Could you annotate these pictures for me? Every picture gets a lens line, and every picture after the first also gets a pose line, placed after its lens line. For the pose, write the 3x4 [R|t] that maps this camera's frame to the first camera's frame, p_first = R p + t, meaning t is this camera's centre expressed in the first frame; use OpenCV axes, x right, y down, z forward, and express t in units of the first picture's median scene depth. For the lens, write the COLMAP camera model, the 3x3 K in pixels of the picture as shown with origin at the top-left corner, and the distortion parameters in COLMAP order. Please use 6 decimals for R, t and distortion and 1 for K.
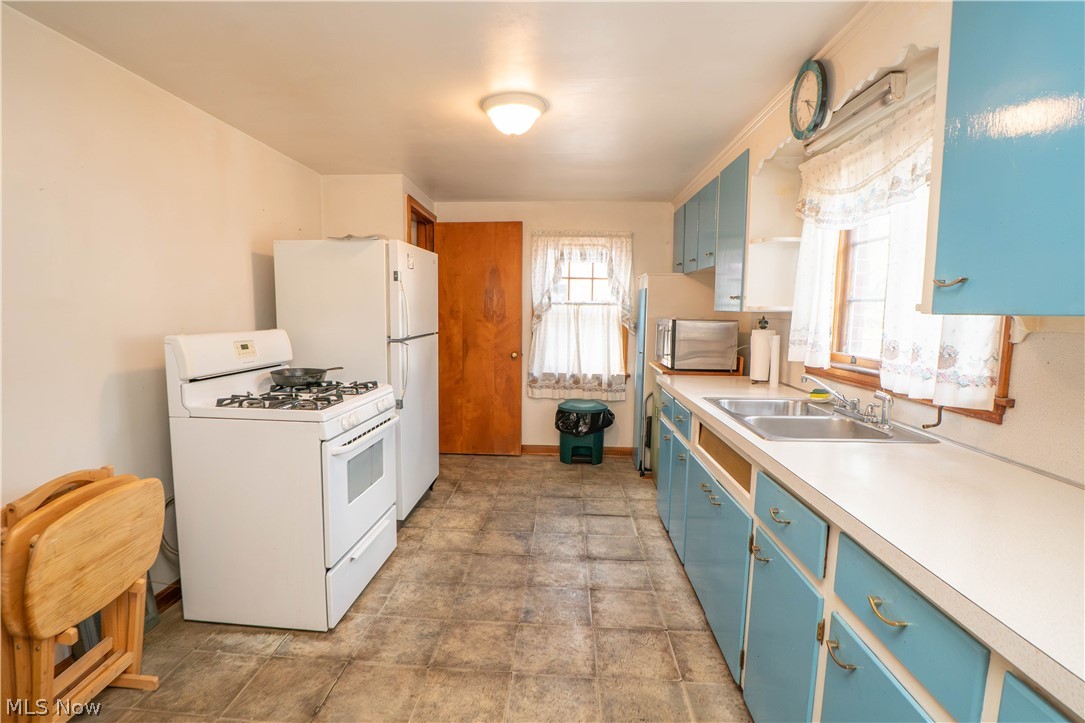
lens RADIAL K [[523.5, 0, 526.0], [0, 523.5, 363.8], [0, 0, 1]] dist [-0.021865, 0.001507]
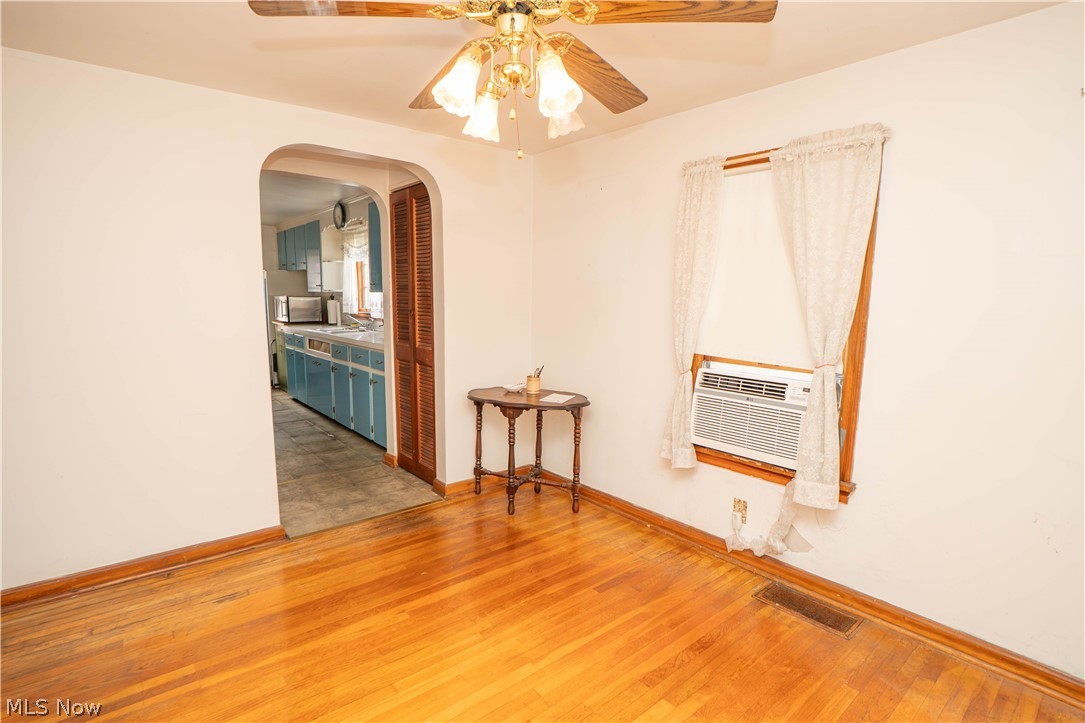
lens RADIAL K [[523.5, 0, 526.0], [0, 523.5, 363.8], [0, 0, 1]] dist [-0.021865, 0.001507]
pose [[0.725422, -0.094992, 0.681718, -0.604807], [0.070765, 0.995475, 0.063410, 0.151274], [-0.684657, 0.002243, 0.728862, -1.468501]]
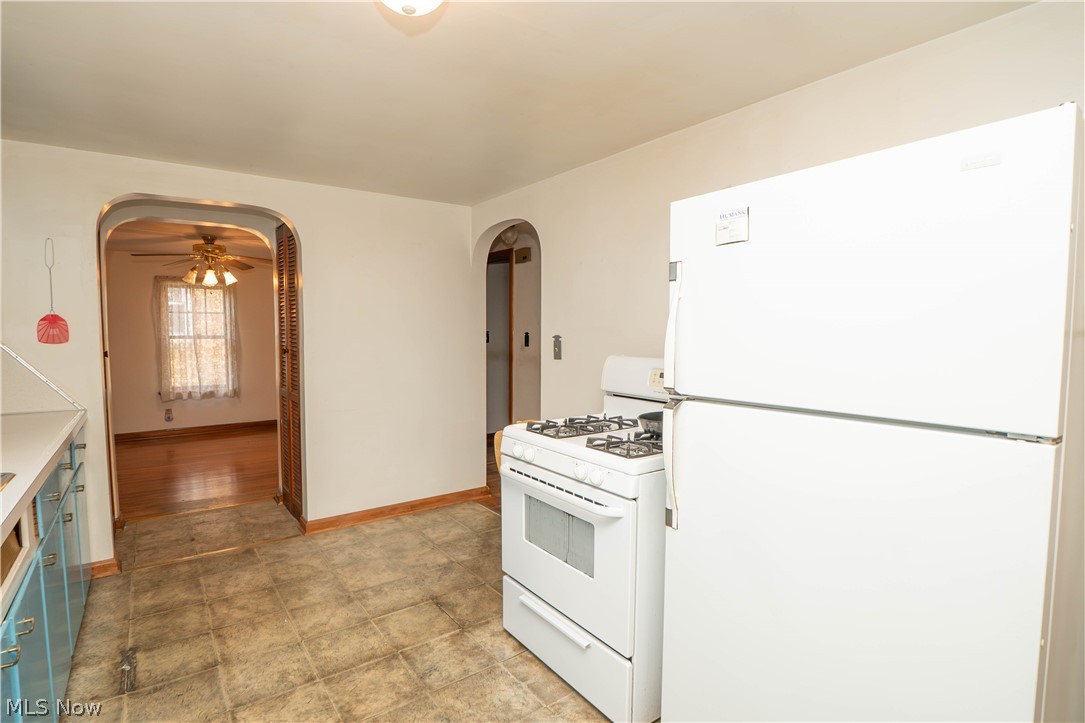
lens RADIAL K [[523.5, 0, 526.0], [0, 523.5, 363.8], [0, 0, 1]] dist [-0.021865, 0.001507]
pose [[-0.760475, 0.035747, -0.648383, 0.251179], [-0.074955, 0.986978, 0.142327, -0.172676], [0.645027, 0.156836, -0.747892, 1.573344]]
